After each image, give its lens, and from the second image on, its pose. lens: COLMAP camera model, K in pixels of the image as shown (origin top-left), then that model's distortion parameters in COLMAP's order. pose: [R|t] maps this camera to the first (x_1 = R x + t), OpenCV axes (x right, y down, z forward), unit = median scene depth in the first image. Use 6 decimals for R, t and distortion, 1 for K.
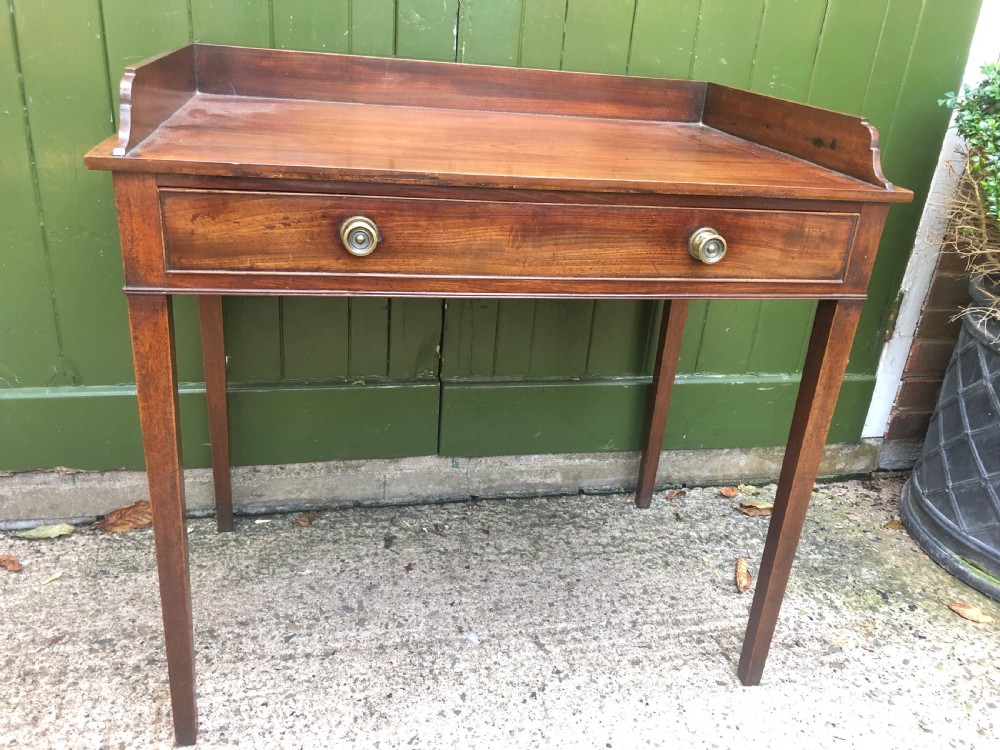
lens RADIAL K [[819.0, 0, 502.0], [0, 819.0, 371.5], [0, 0, 1]] dist [0.004674, 0.016852]
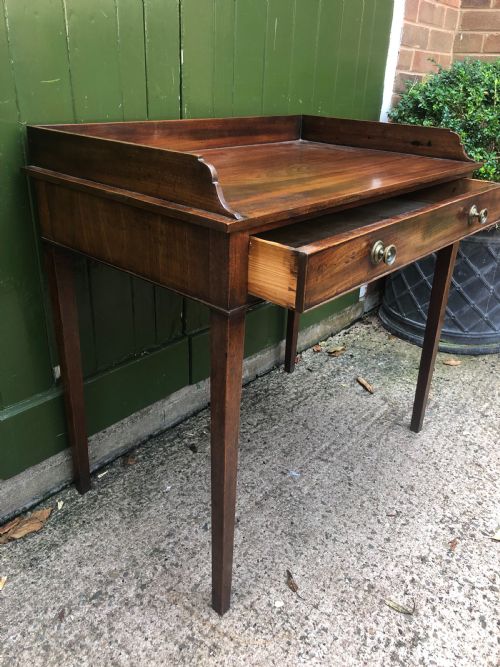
lens RADIAL K [[551.6, 0, 250.2], [0, 551.6, 330.6], [0, 0, 1]] dist [0.013529, 0.009688]
pose [[0.800243, -0.300965, 0.518682, -0.550138], [0.270056, 0.953134, 0.136403, -0.112621], [-0.535426, 0.030918, 0.844016, 0.101021]]
